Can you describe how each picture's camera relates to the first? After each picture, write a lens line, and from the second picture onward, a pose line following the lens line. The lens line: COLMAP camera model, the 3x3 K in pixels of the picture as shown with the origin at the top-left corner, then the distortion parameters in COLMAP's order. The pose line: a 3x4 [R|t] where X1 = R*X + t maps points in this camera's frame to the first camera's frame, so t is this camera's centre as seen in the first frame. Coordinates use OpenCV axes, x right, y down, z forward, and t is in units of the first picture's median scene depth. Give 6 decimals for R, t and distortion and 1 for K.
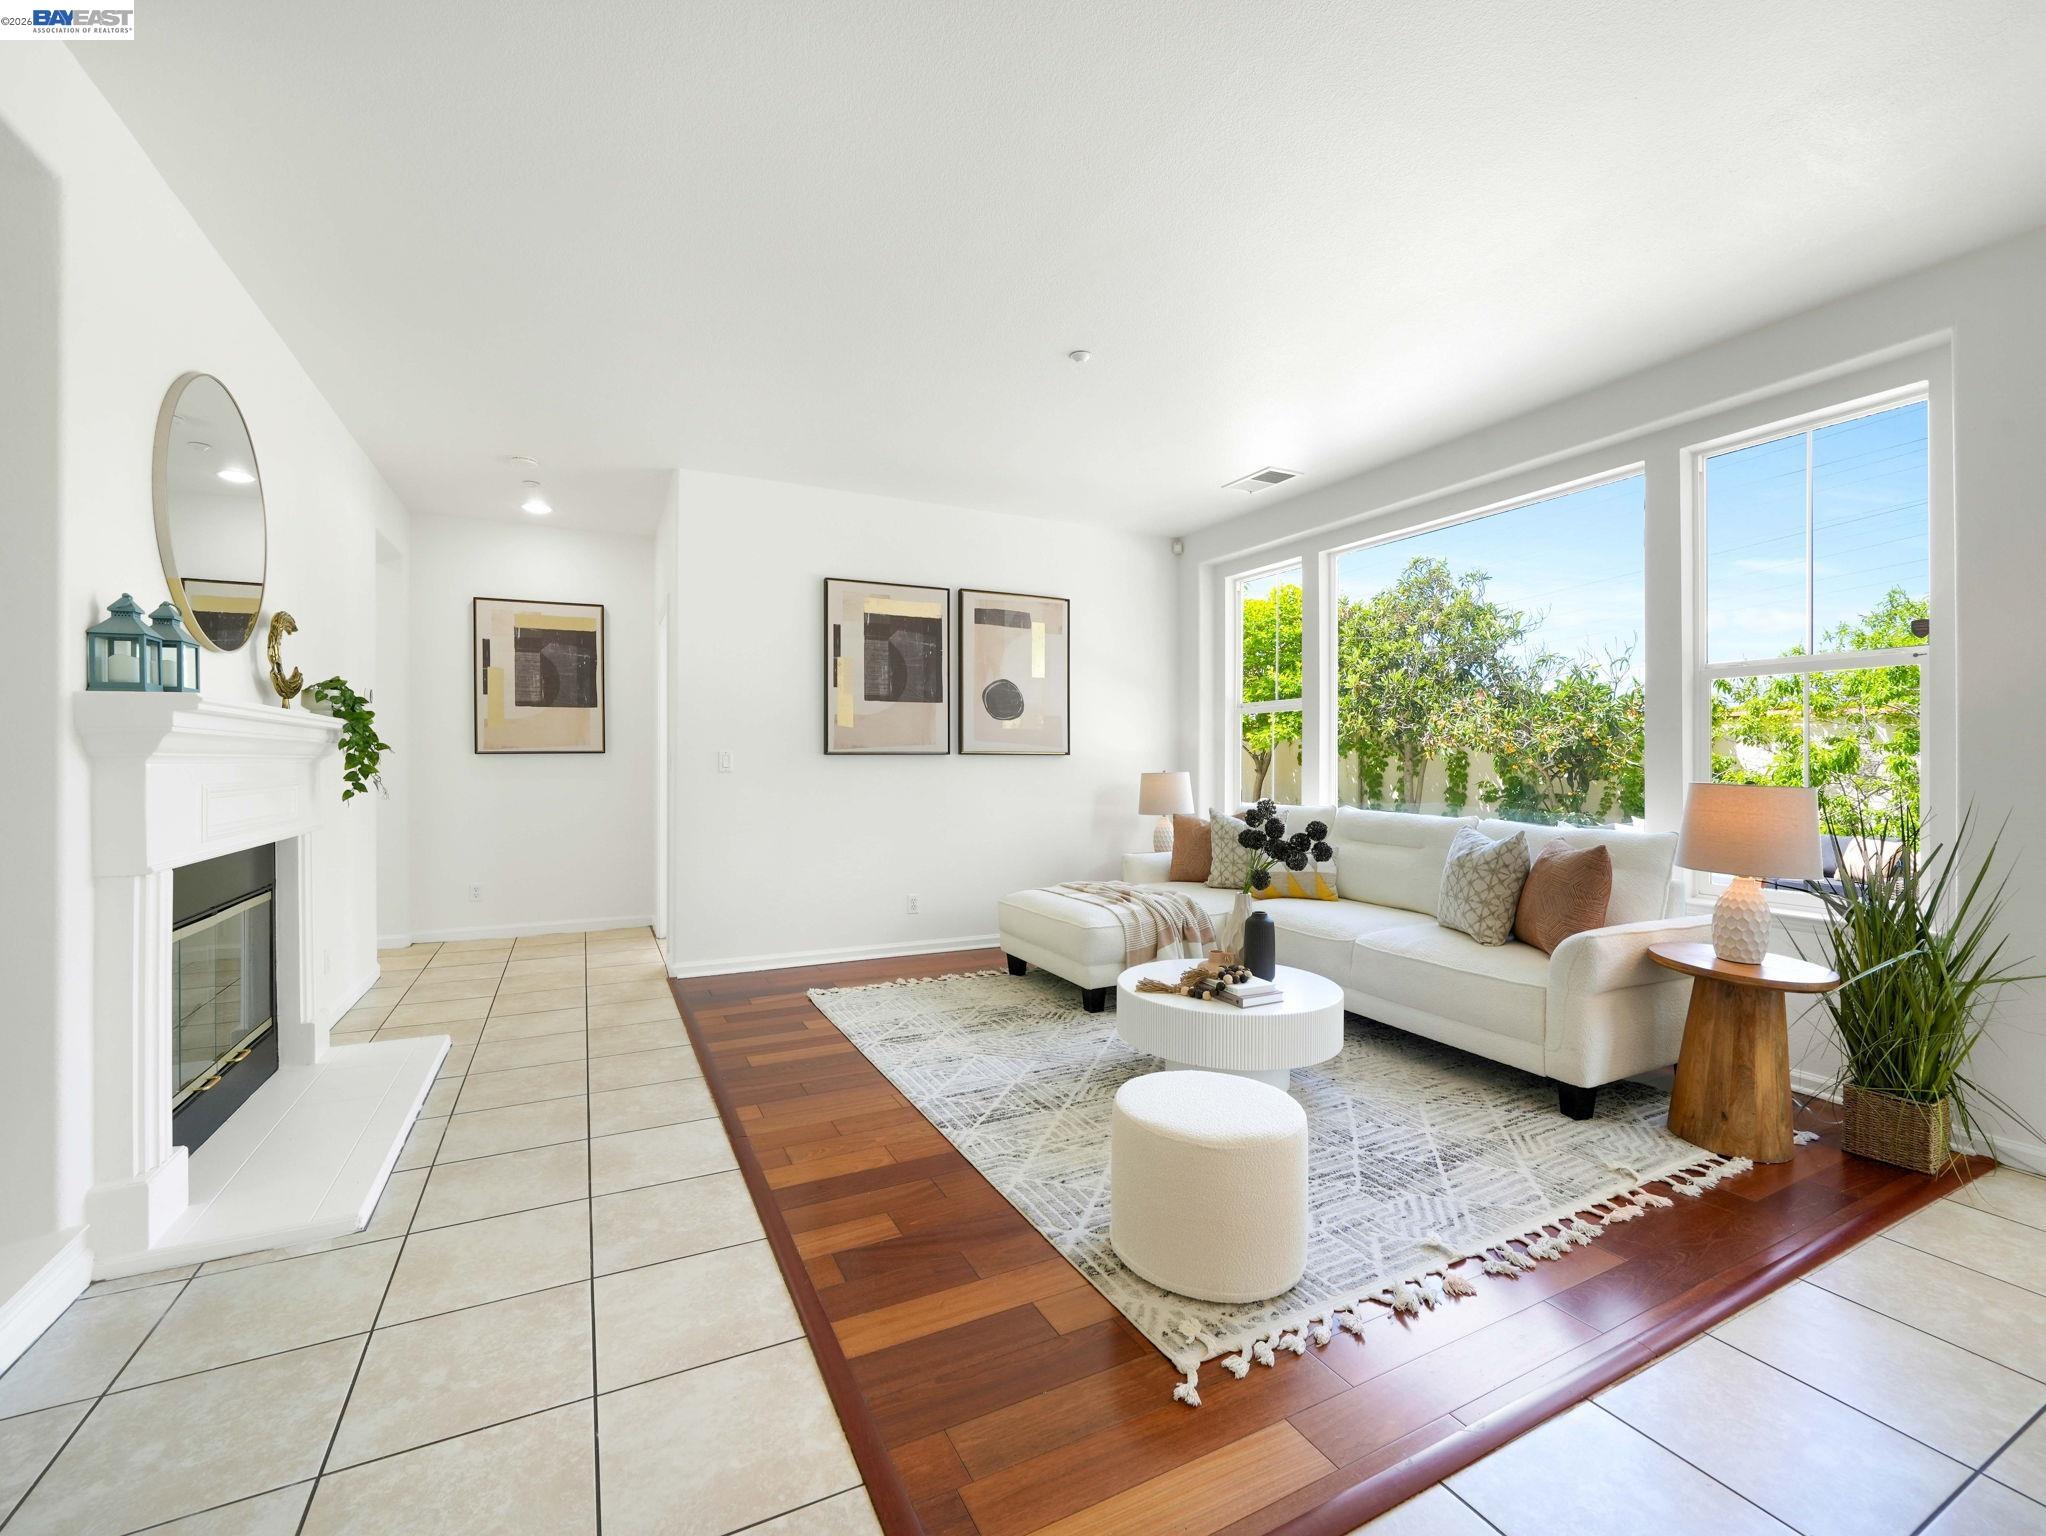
lens RADIAL K [[914.9, 0, 1021.1], [0, 914.9, 762.1], [0, 0, 1]] dist [0.009813, -0.000067]
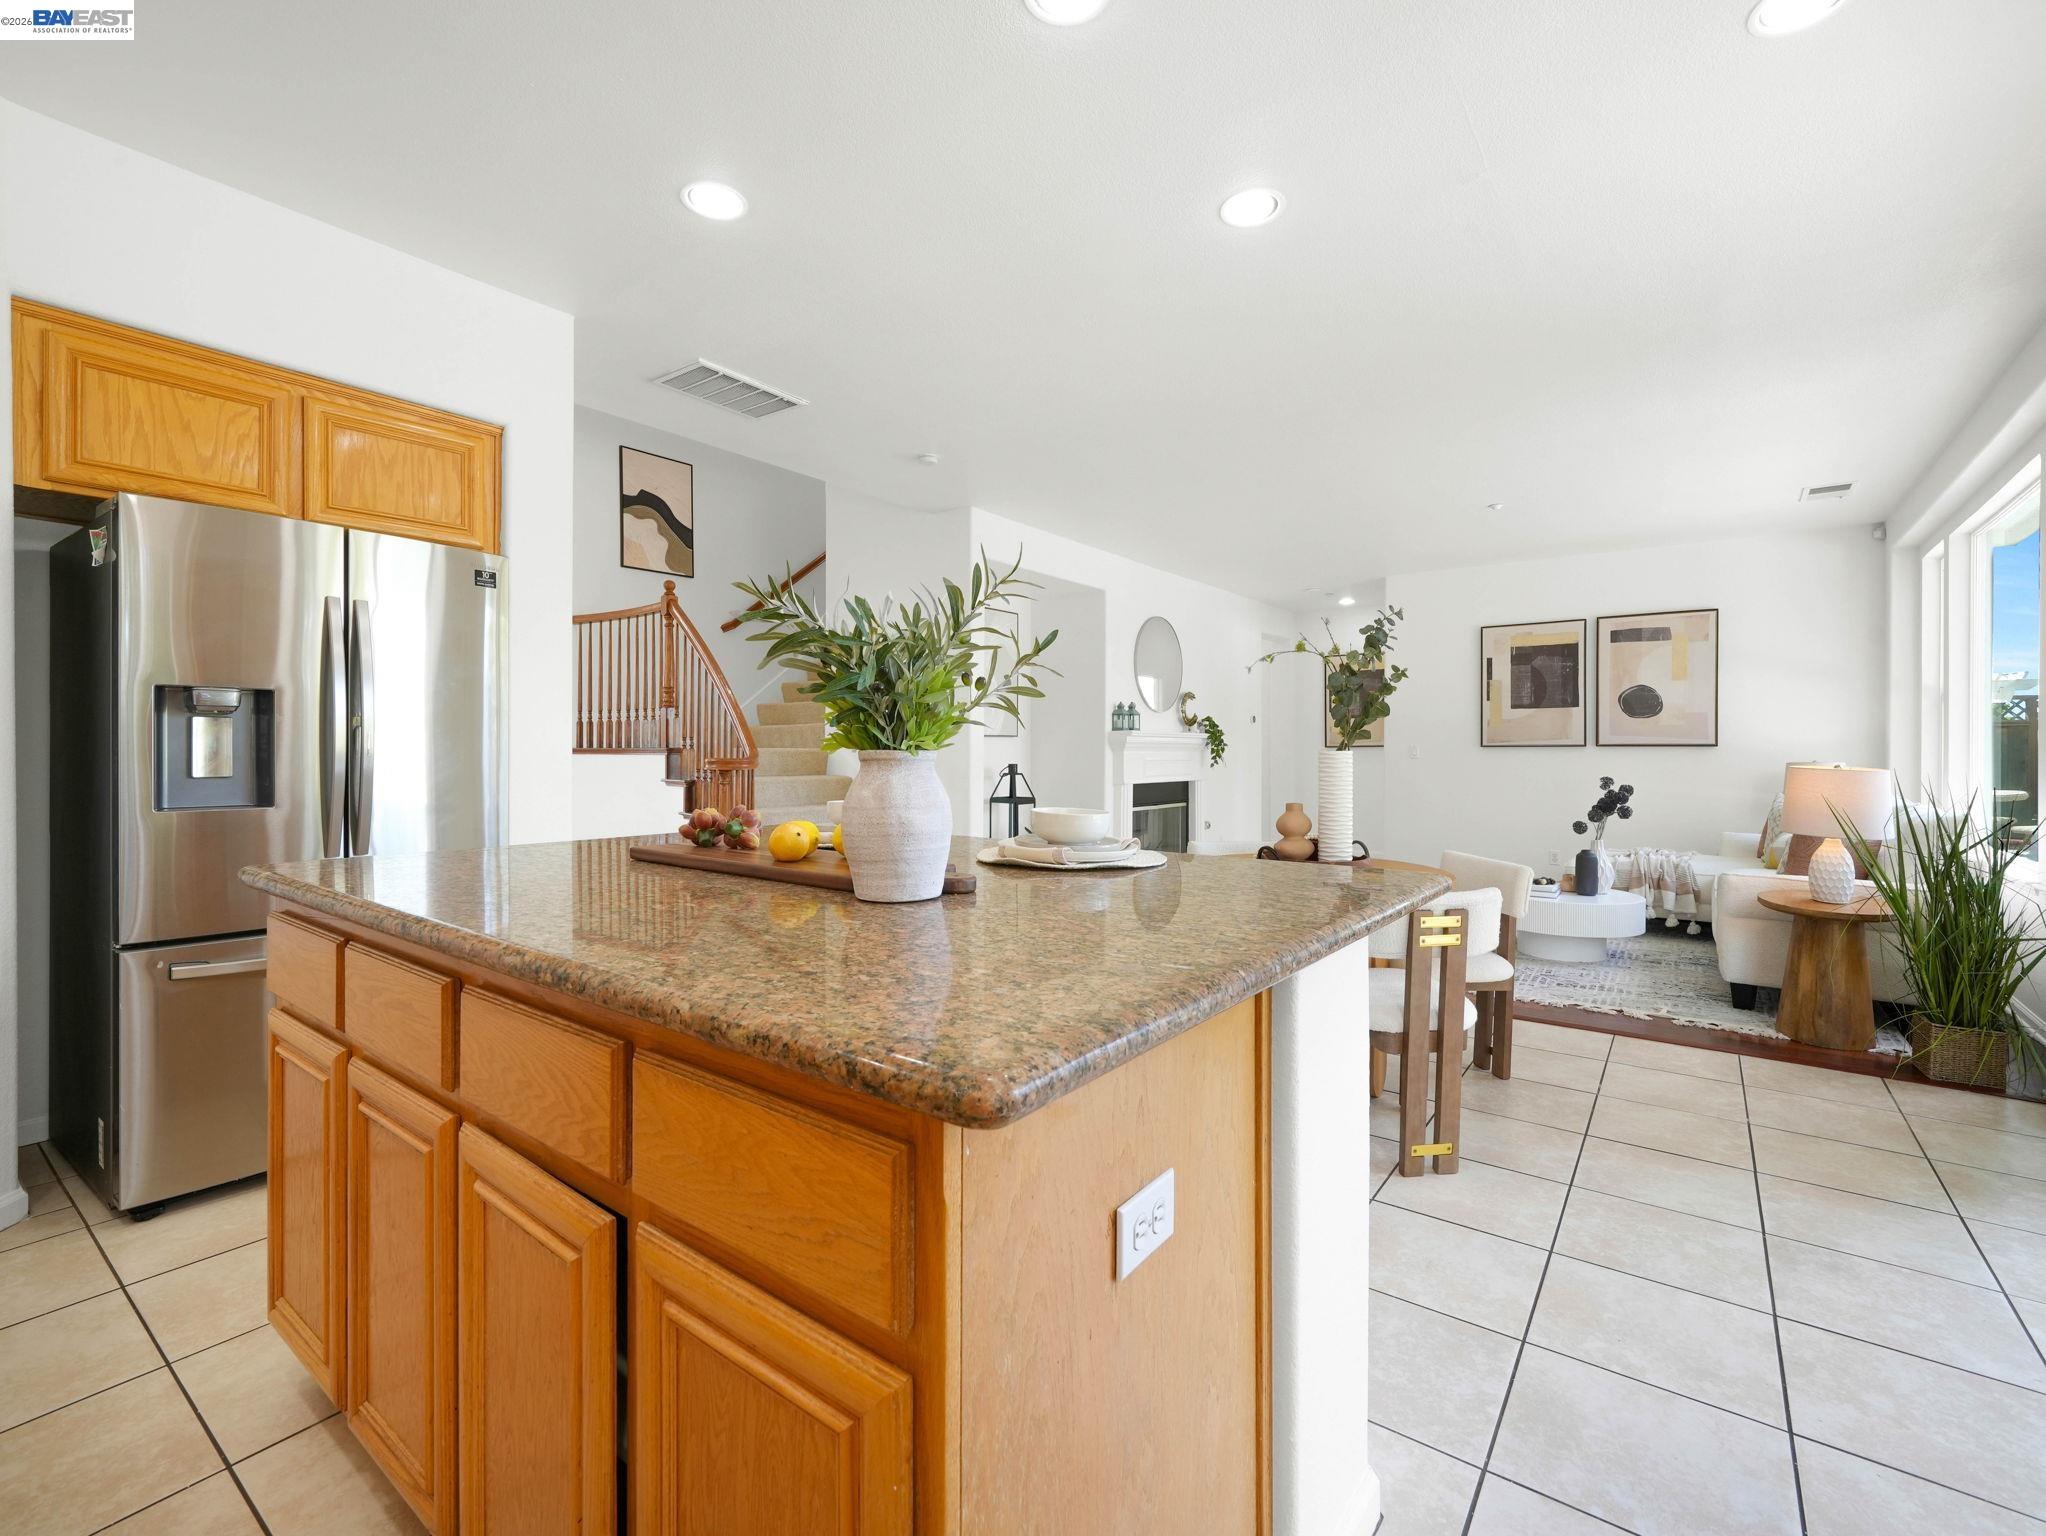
lens RADIAL K [[914.9, 0, 1021.1], [0, 914.9, 762.1], [0, 0, 1]] dist [0.009813, -0.000067]
pose [[0.417897, 0.003462, -0.908488, 0.784361], [0.001091, 0.999990, 0.004312, 0.010057], [0.908494, -0.002793, 0.417889, -0.298749]]
